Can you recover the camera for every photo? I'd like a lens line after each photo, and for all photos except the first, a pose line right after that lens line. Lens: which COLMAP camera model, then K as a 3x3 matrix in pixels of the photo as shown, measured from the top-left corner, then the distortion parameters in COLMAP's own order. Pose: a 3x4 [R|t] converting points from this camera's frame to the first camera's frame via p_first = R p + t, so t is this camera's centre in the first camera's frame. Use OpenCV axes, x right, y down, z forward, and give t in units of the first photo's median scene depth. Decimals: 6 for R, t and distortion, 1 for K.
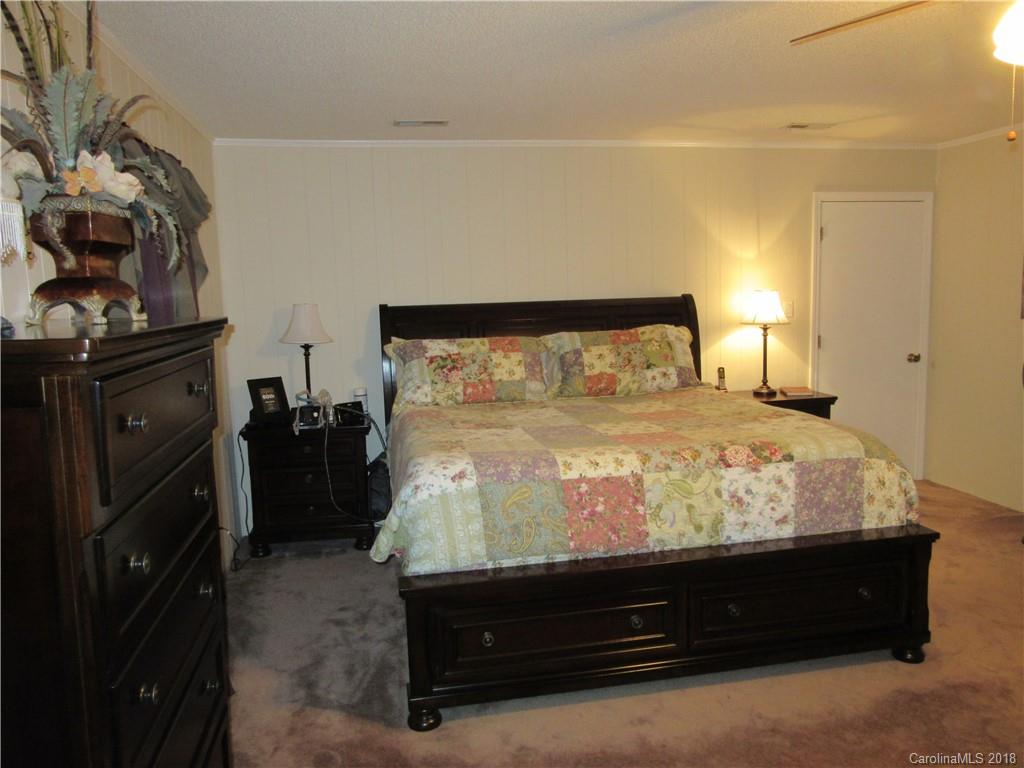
lens RADIAL K [[765.0, 0, 519.1], [0, 765.0, 386.5], [0, 0, 1]] dist [-0.035671, 0.025614]
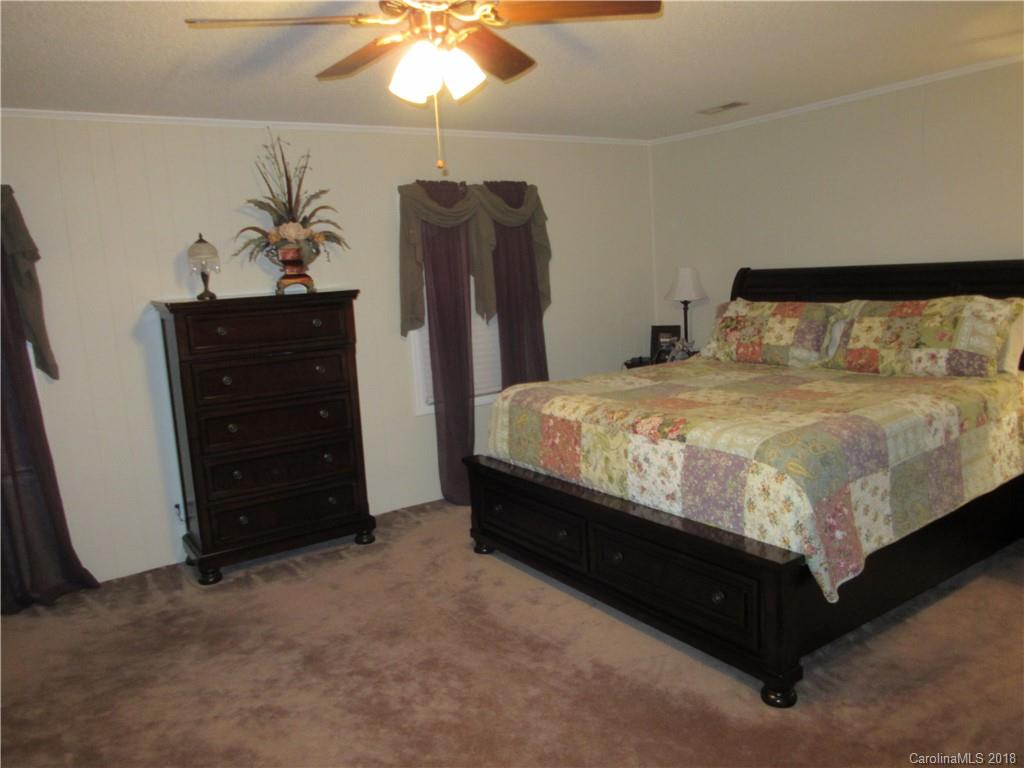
lens RADIAL K [[765.0, 0, 512.1], [0, 765.0, 382.6], [0, 0, 1]] dist [-0.035671, 0.025614]
pose [[0.392713, 0.142051, -0.908624, 1.153558], [-0.071142, 0.989731, 0.123983, -0.087383], [0.916905, 0.015952, 0.398786, 0.382784]]
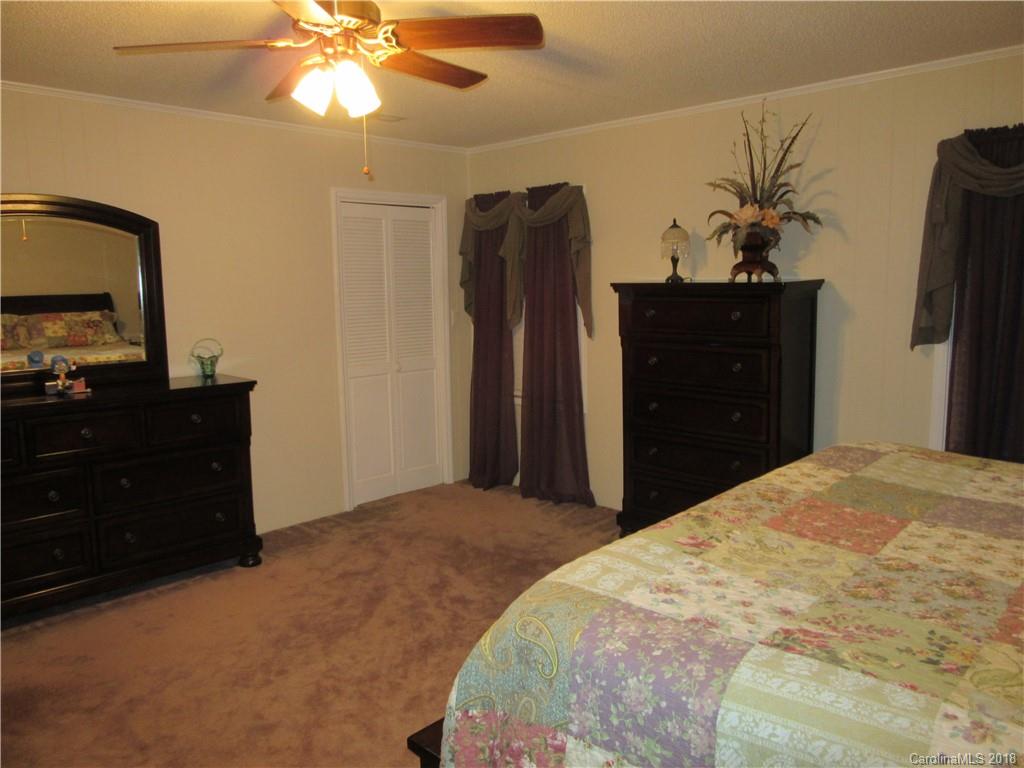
lens RADIAL K [[765.0, 0, 512.3], [0, 765.0, 383.9], [0, 0, 1]] dist [-0.035671, 0.025614]
pose [[-0.815186, 0.121626, -0.566285, 0.762012], [-0.034808, 0.965649, 0.257507, -0.199448], [0.578152, 0.229627, -0.782950, 1.398542]]
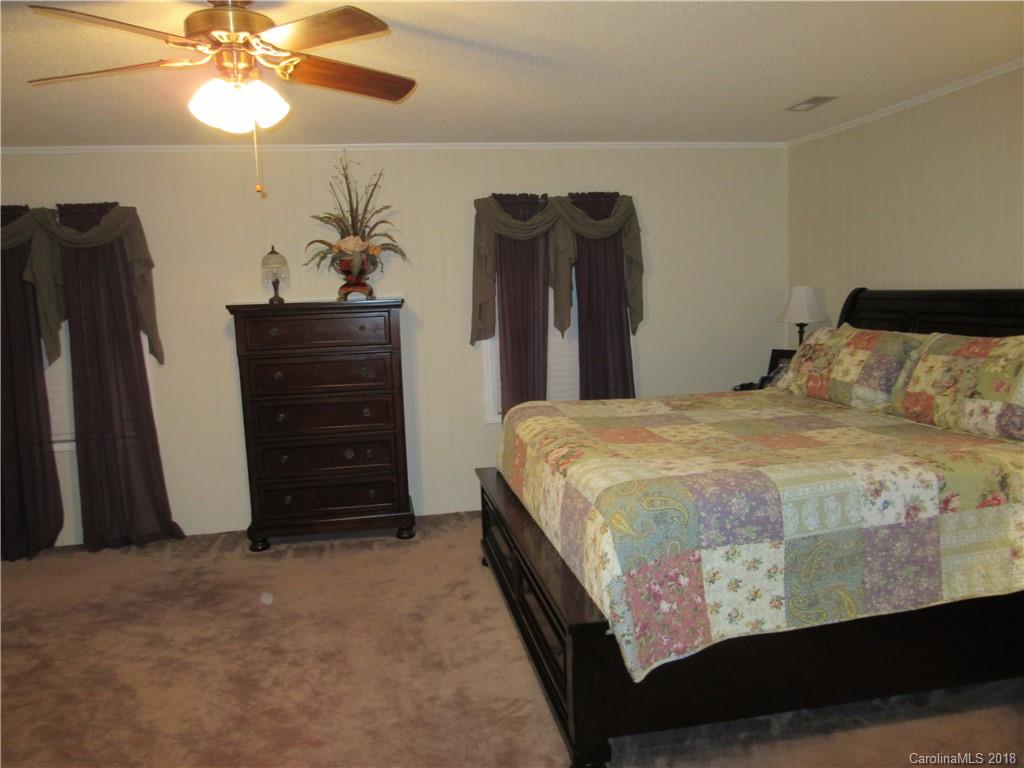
lens RADIAL K [[765.0, 0, 511.1], [0, 765.0, 381.6], [0, 0, 1]] dist [-0.035671, 0.025614]
pose [[-0.010135, 0.149843, -0.988658, 1.240774], [-0.094423, 0.984147, 0.150127, -0.148295], [0.995481, 0.094874, 0.004175, 0.904076]]
